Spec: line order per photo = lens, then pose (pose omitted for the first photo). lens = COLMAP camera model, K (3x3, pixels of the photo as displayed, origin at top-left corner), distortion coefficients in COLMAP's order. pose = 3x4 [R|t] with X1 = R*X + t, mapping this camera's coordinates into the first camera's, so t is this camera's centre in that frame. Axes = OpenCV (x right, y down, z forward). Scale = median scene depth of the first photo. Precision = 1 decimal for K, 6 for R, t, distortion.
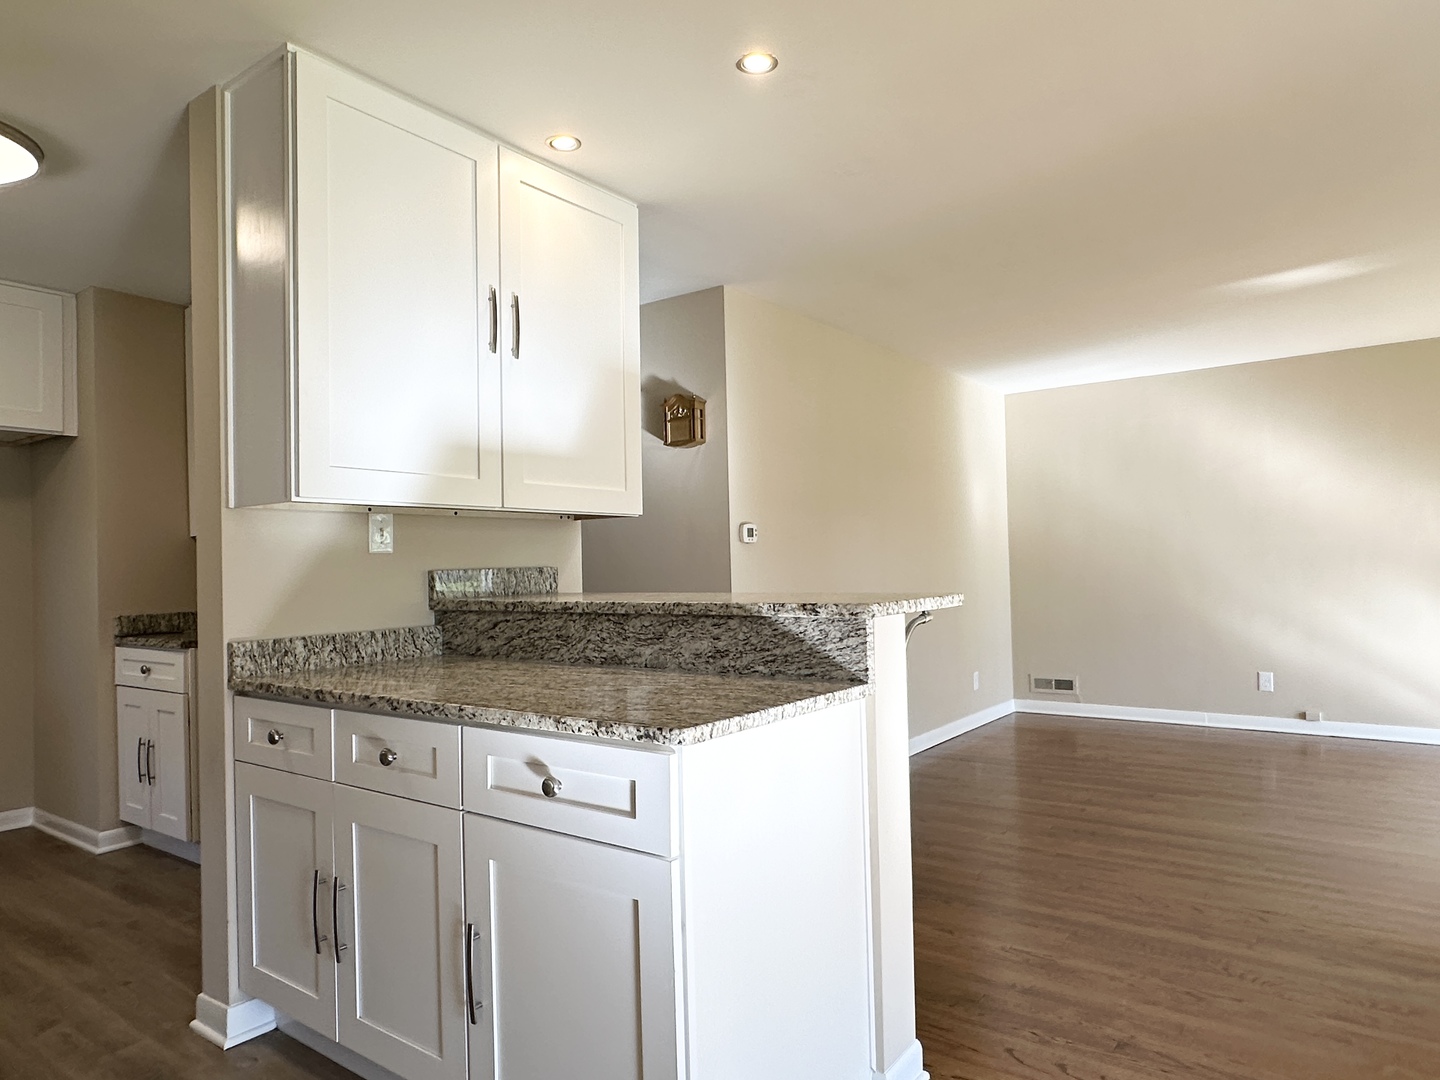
lens RADIAL K [[908.1, 0, 718.8], [0, 908.1, 550.5], [0, 0, 1]] dist [-0.003472, -0.000116]
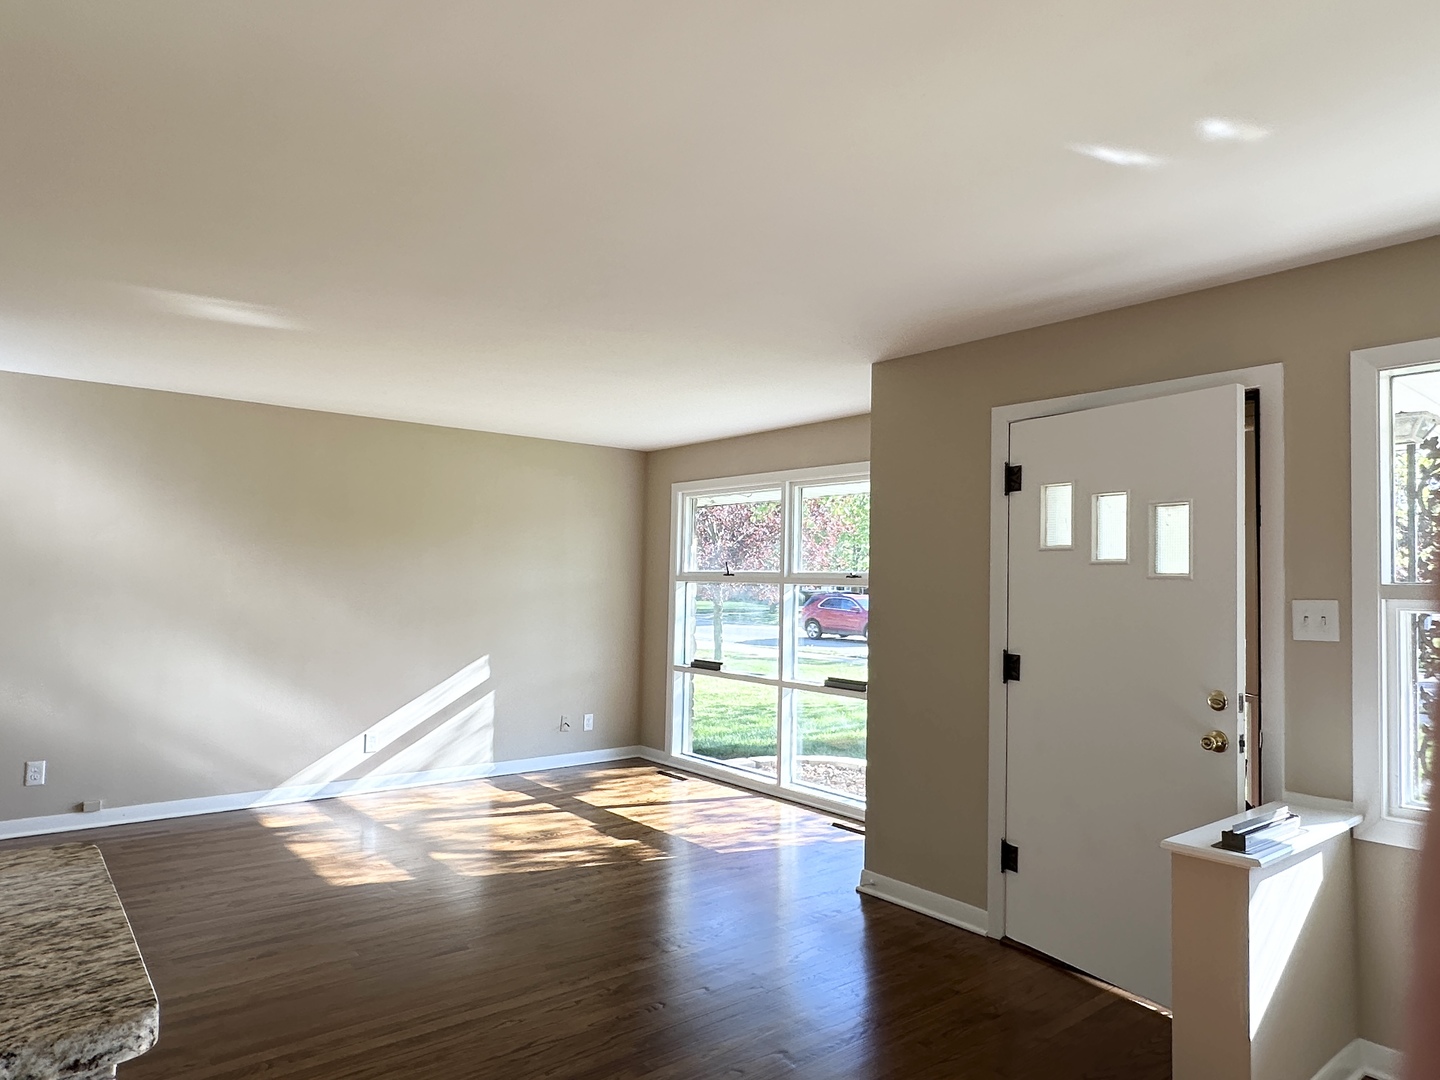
lens RADIAL K [[908.1, 0, 715.9], [0, 908.1, 539.7], [0, 0, 1]] dist [-0.003472, -0.000116]
pose [[0.243074, 0.071169, 0.967394, -0.061996], [-0.039730, 0.997198, -0.063378, -0.053041], [-0.969194, -0.023029, 0.245220, 0.348274]]
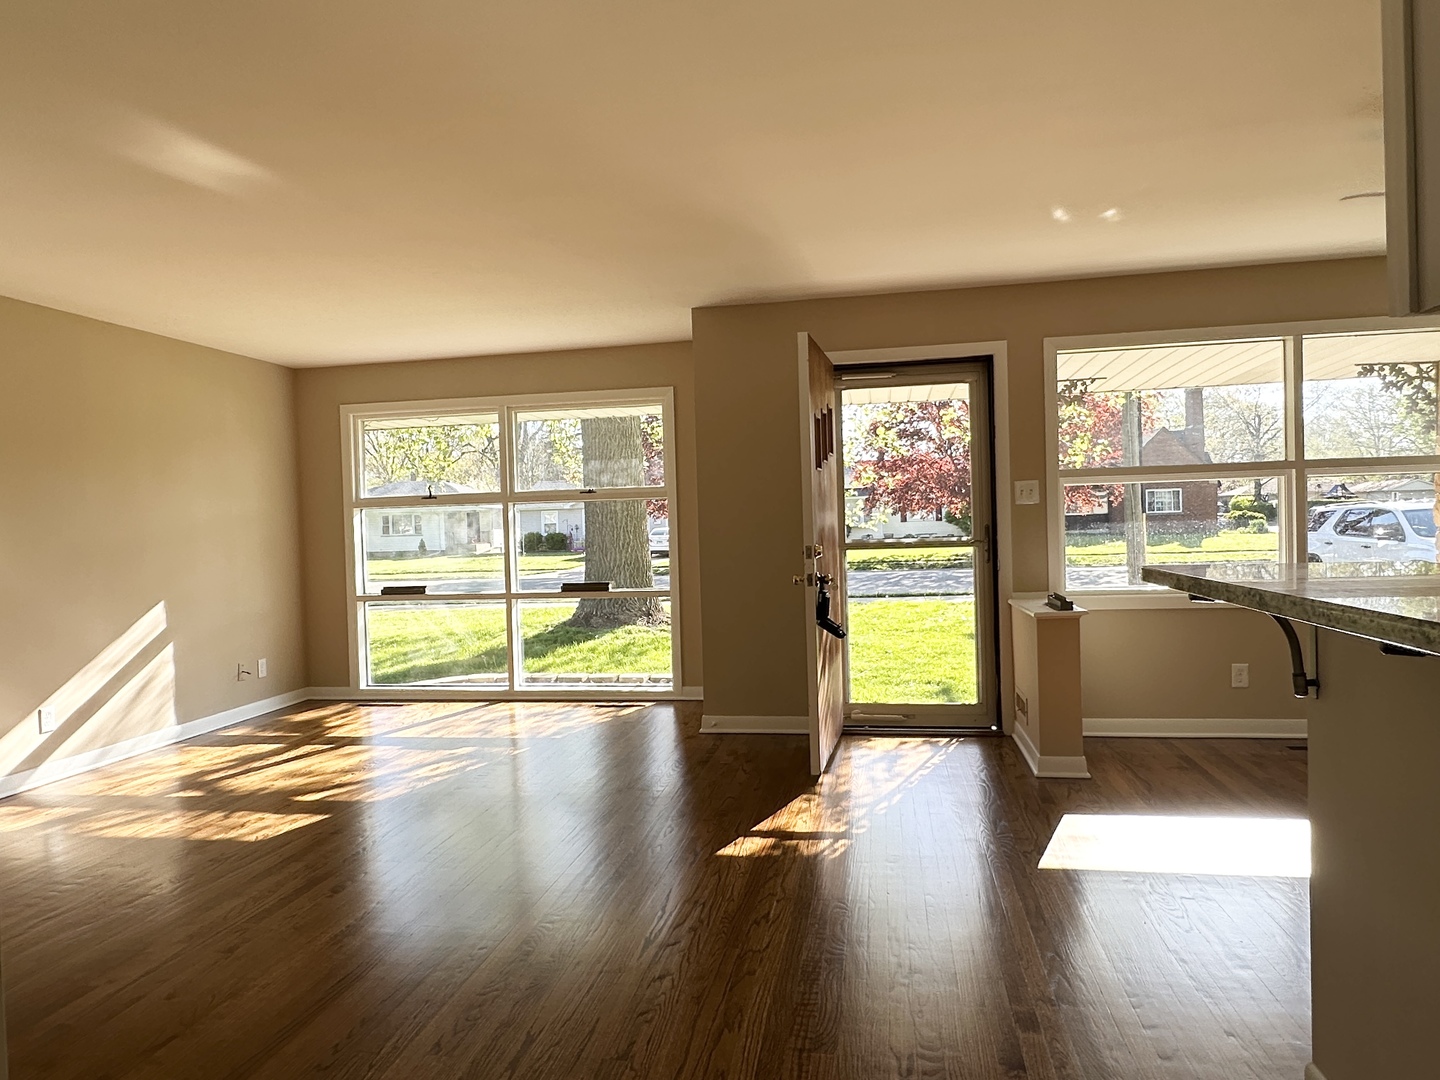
lens RADIAL K [[908.1, 0, 717.4], [0, 908.1, 542.3], [0, 0, 1]] dist [-0.003472, -0.000116]
pose [[-0.449769, 0.017058, 0.892982, -0.174644], [0.029193, 0.999564, -0.004390, 0.010331], [-0.892668, 0.024094, -0.450071, 1.024069]]
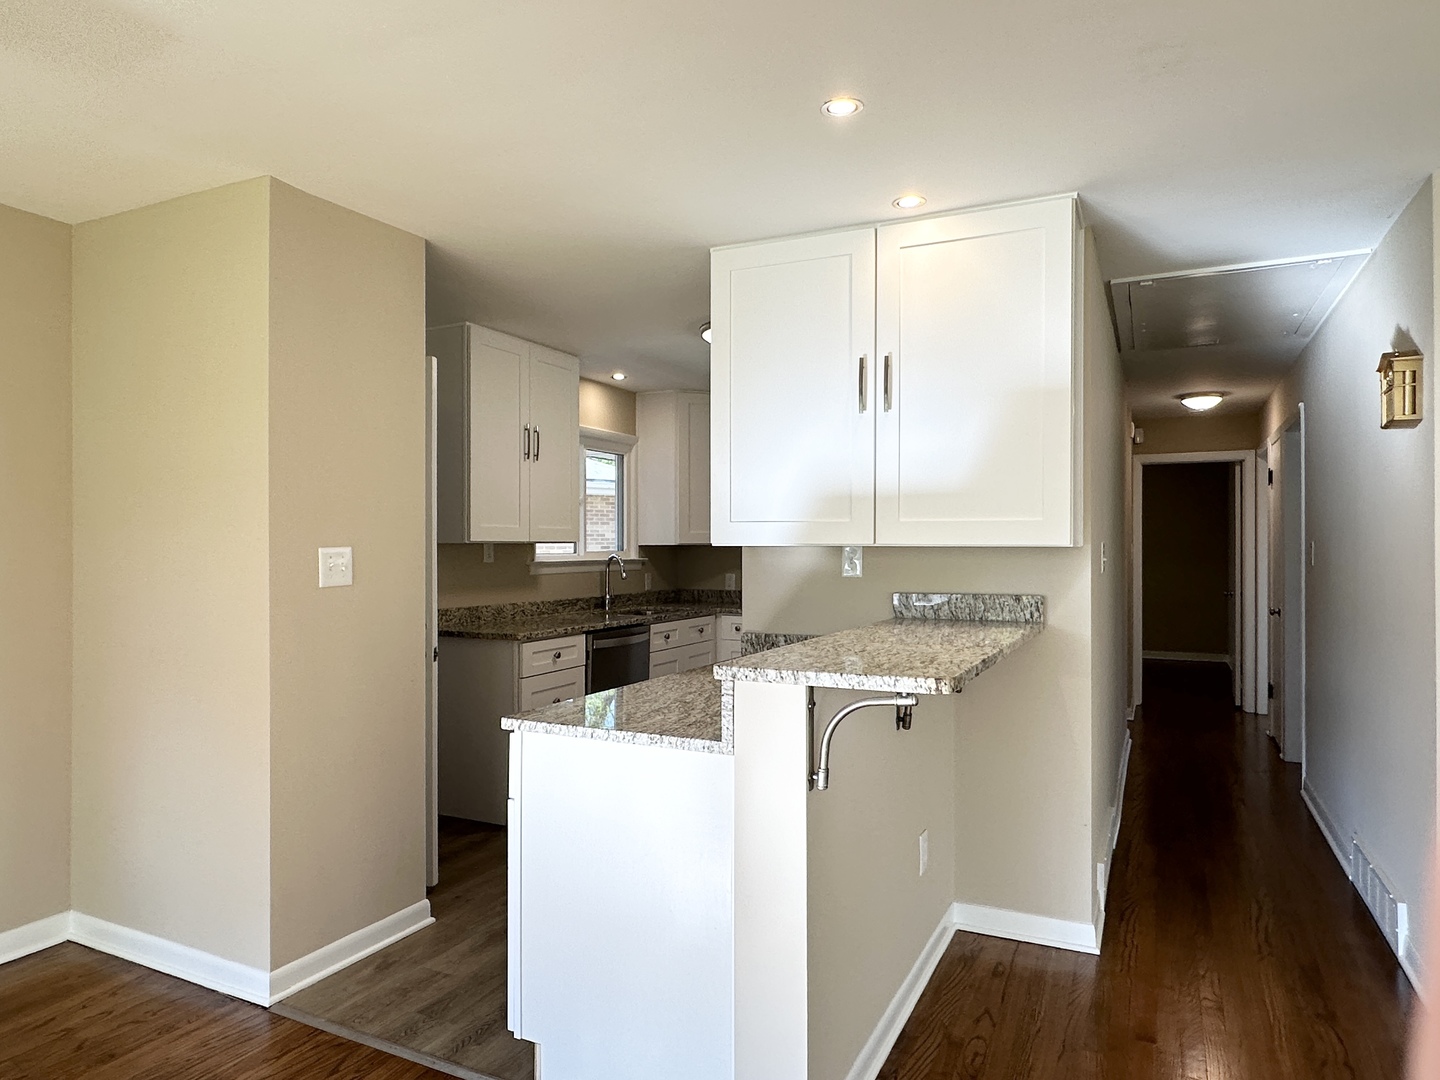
lens RADIAL K [[908.1, 0, 717.5], [0, 908.1, 539.3], [0, 0, 1]] dist [-0.003472, -0.000116]
pose [[0.188398, 0.015180, -0.981975, 0.589360], [0.008523, 0.999818, 0.017091, -0.051270], [0.982056, -0.011590, 0.188234, 0.400807]]
